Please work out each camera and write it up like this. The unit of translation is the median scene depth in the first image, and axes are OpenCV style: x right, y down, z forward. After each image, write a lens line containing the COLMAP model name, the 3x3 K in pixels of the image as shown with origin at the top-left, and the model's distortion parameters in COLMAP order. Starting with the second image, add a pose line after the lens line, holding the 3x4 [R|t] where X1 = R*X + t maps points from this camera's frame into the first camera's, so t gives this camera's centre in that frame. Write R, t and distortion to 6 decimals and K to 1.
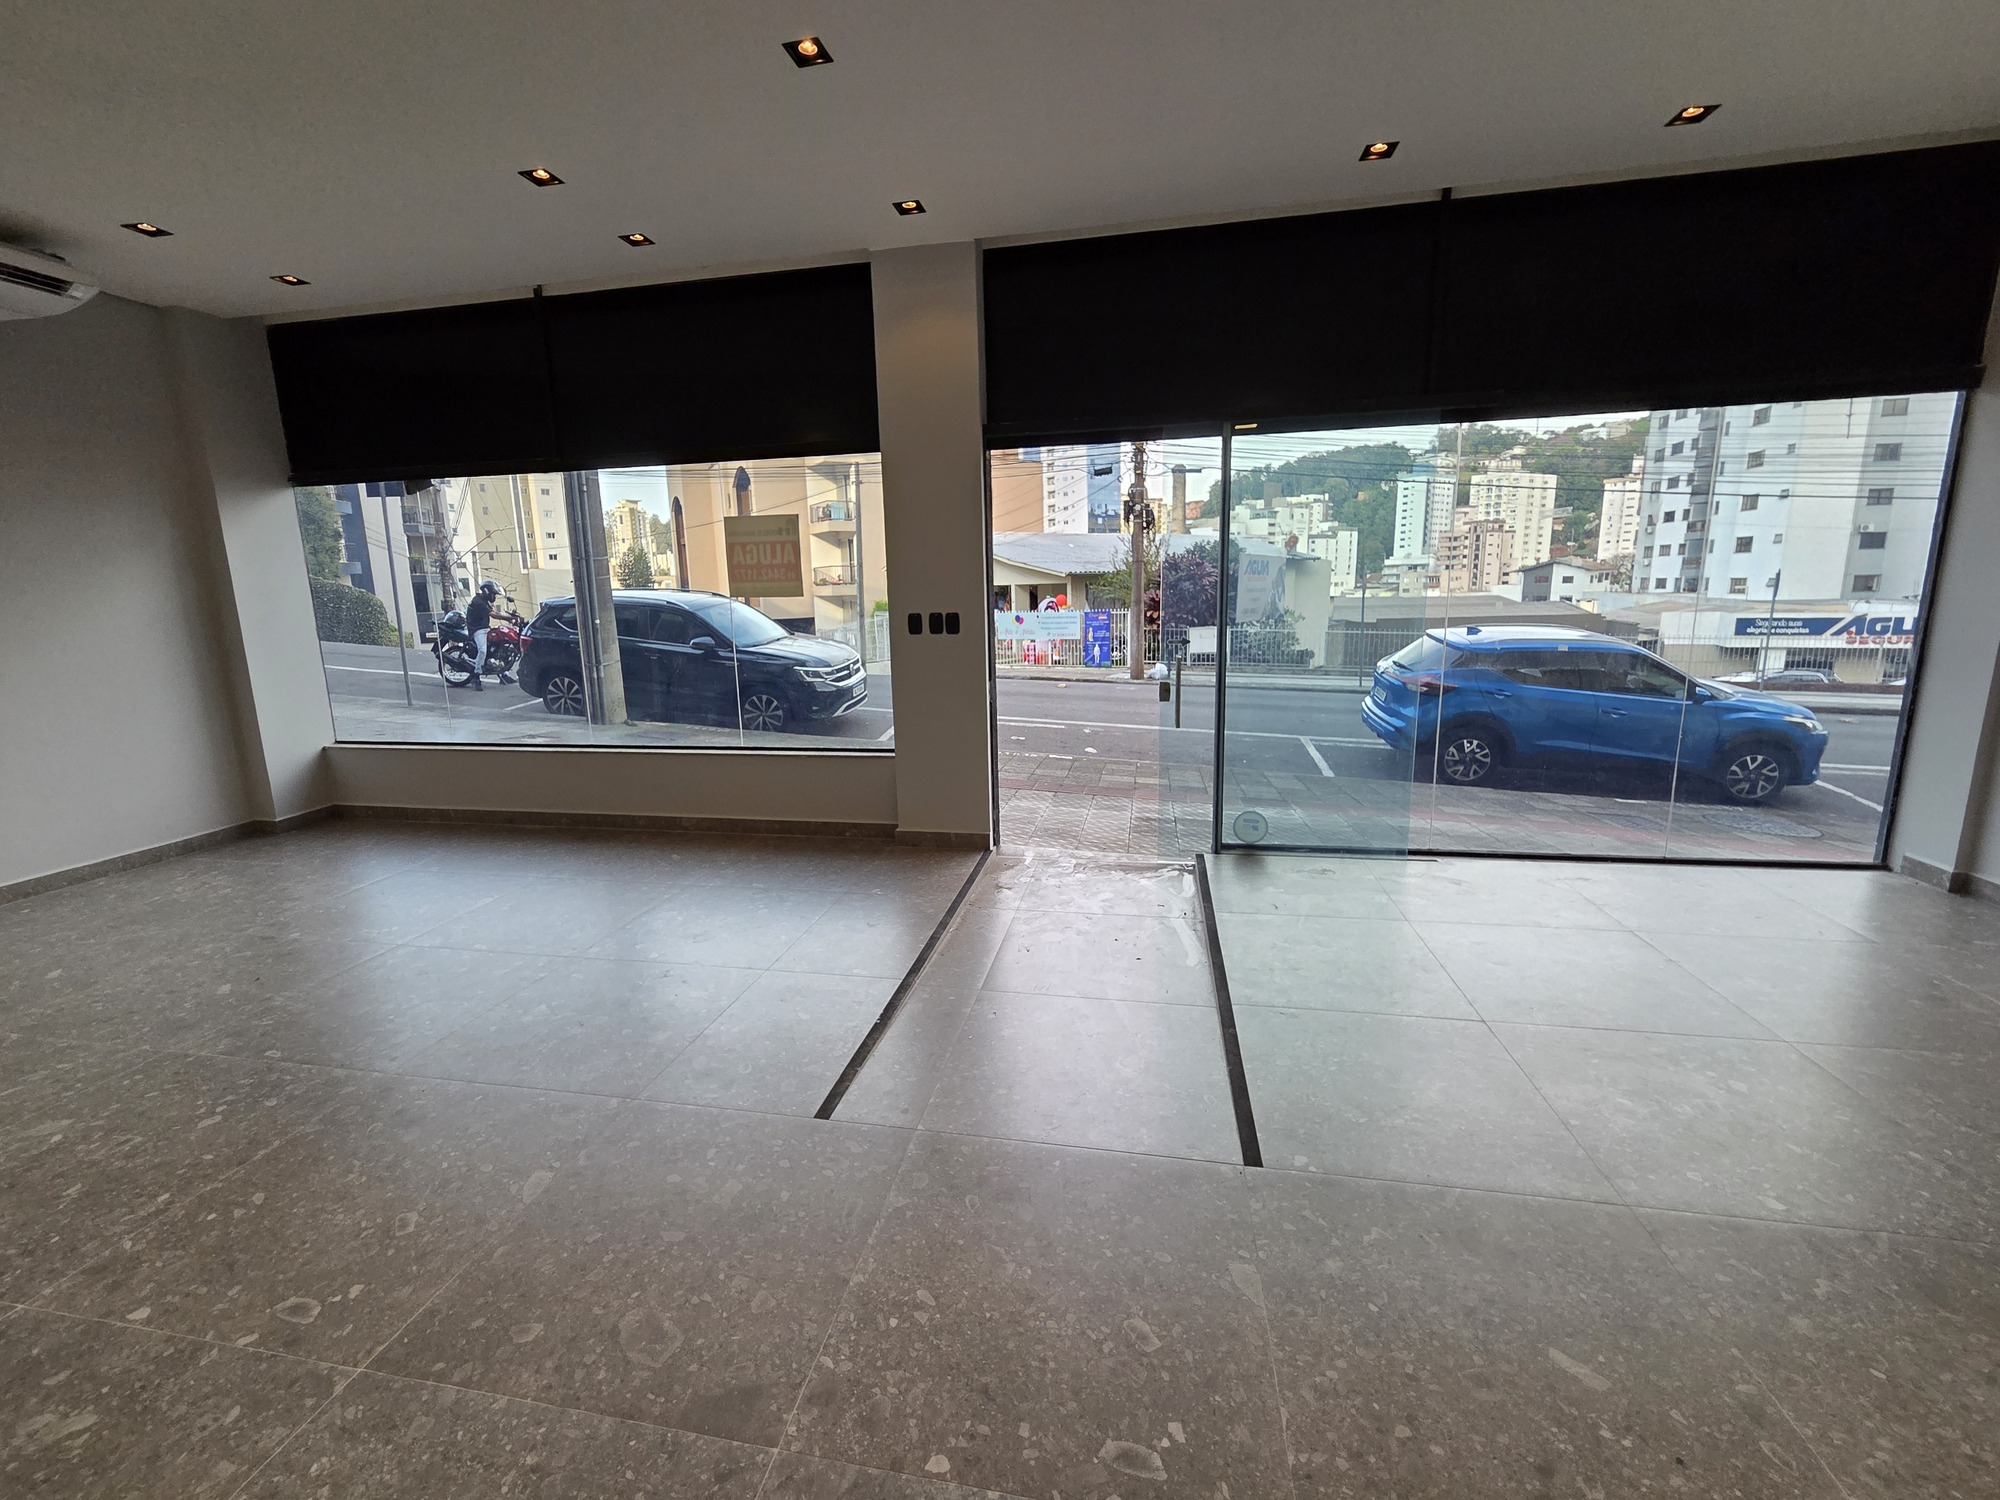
lens RADIAL K [[820.6, 0, 990.9], [0, 820.6, 736.1], [0, 0, 1]] dist [0.001340, -0.000085]
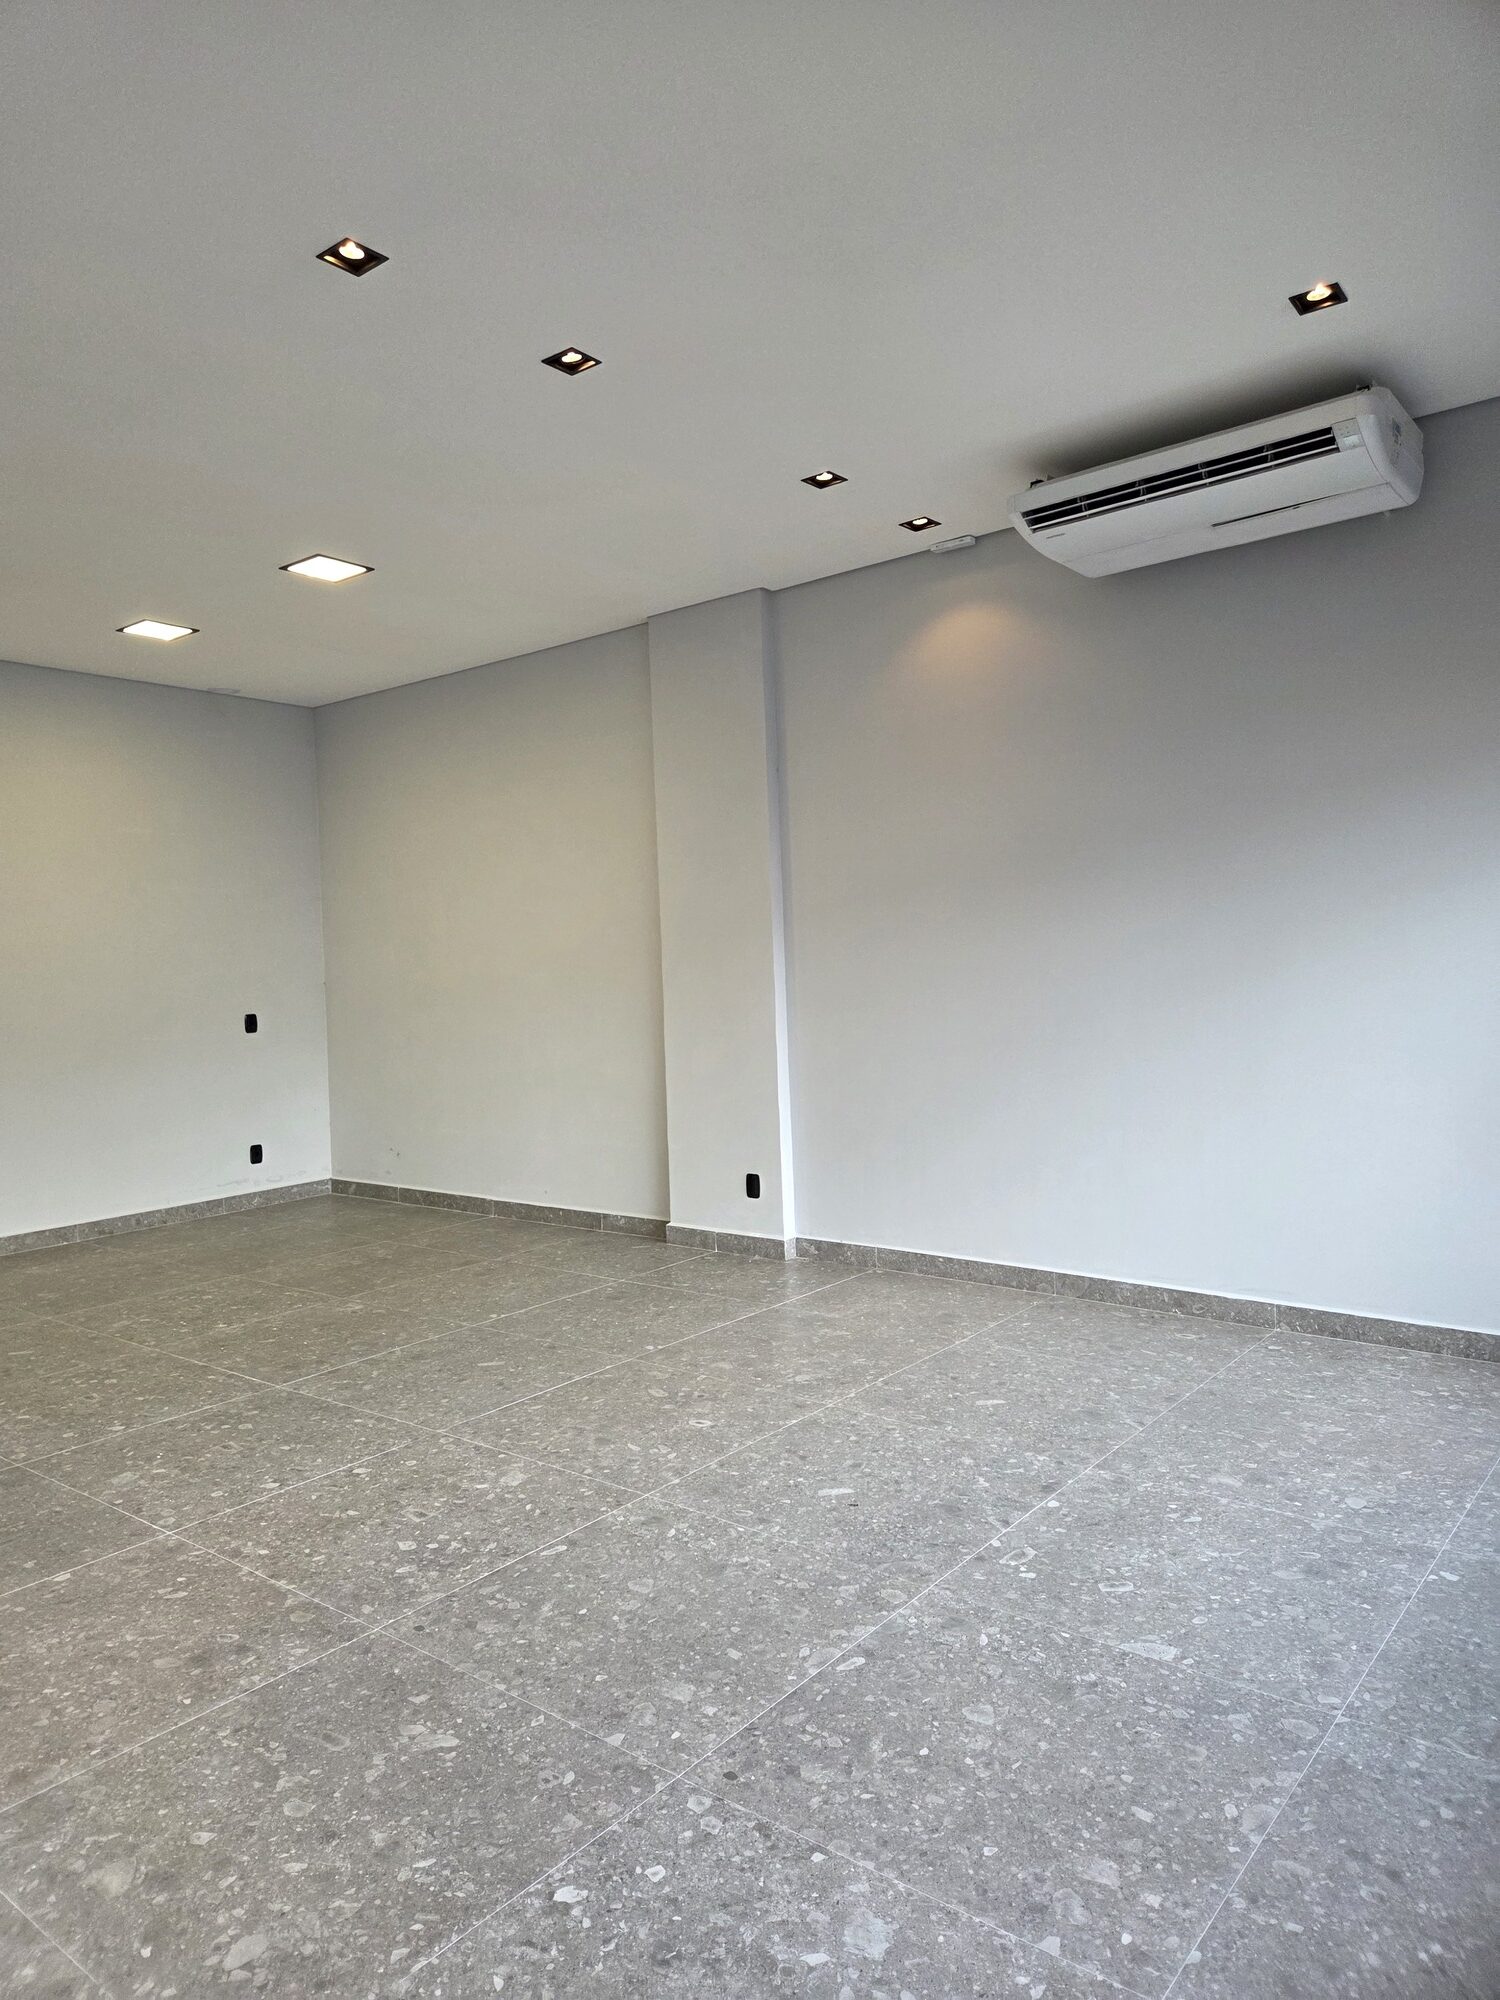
lens RADIAL K [[1334.3, 0, 731.7], [0, 1334.3, 990.7], [0, 0, 1]] dist [0.080469, -0.074371]
pose [[-0.466482, 0.056326, -0.882736, 0.028859], [-0.114645, 0.985702, 0.123480, -0.085460], [0.877070, 0.158802, -0.453355, 0.499381]]
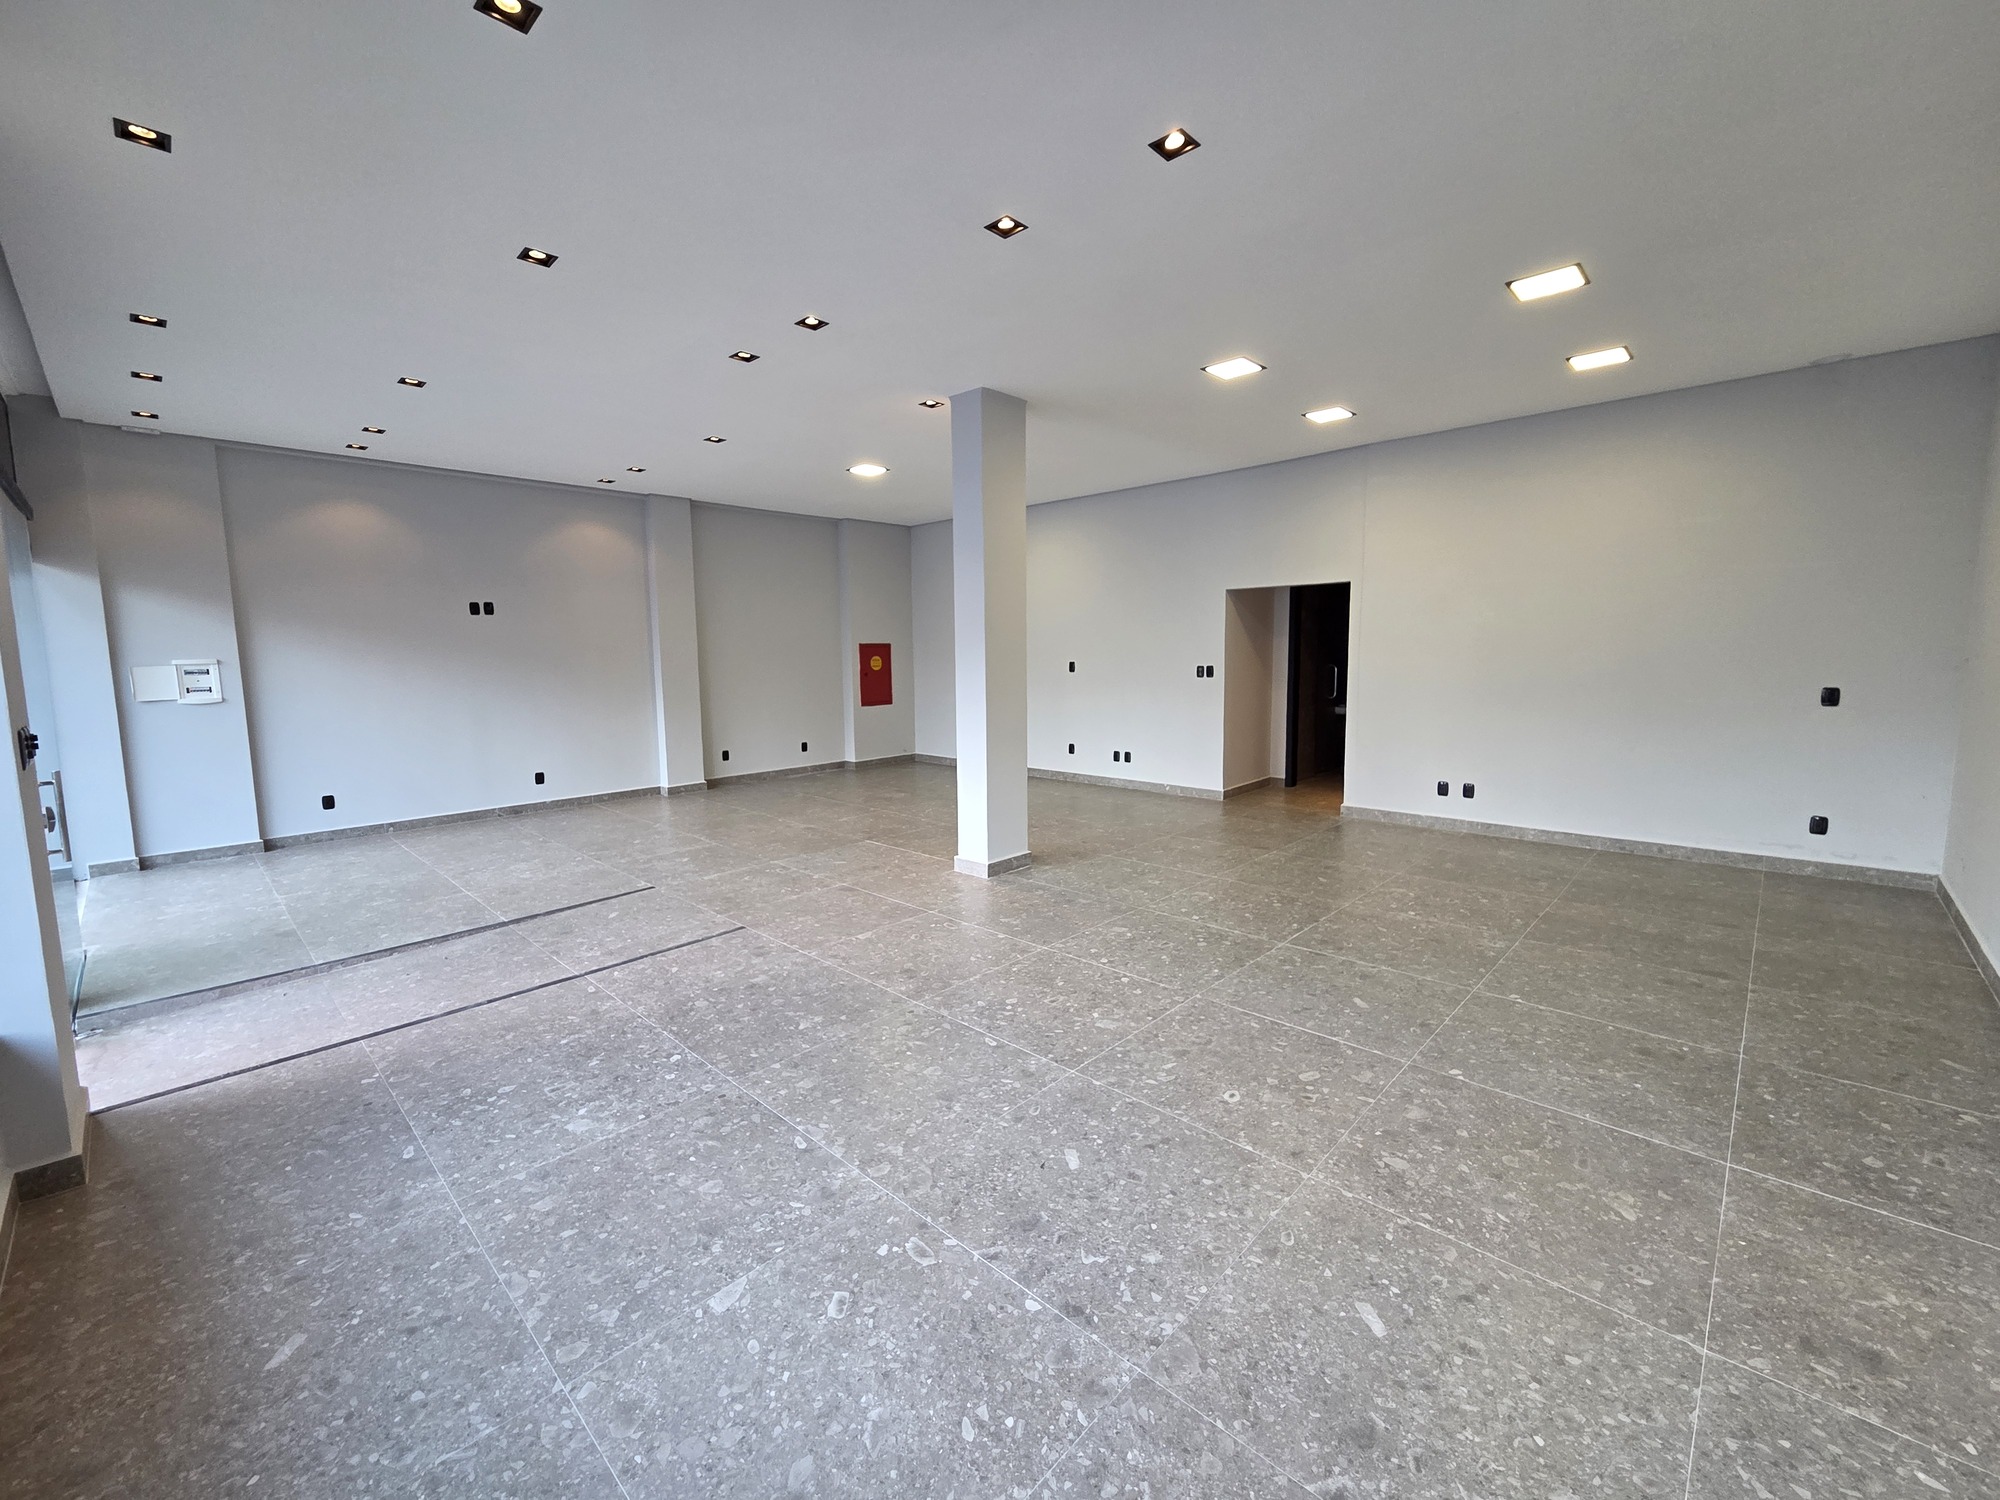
lens RADIAL K [[820.6, 0, 990.9], [0, 820.6, 736.1], [0, 0, 1]] dist [0.001340, -0.000085]
pose [[-0.837846, -0.023421, 0.545404, -0.468054], [0.131272, 0.961120, 0.242932, -0.100453], [-0.529888, 0.275136, -0.802196, 0.567113]]
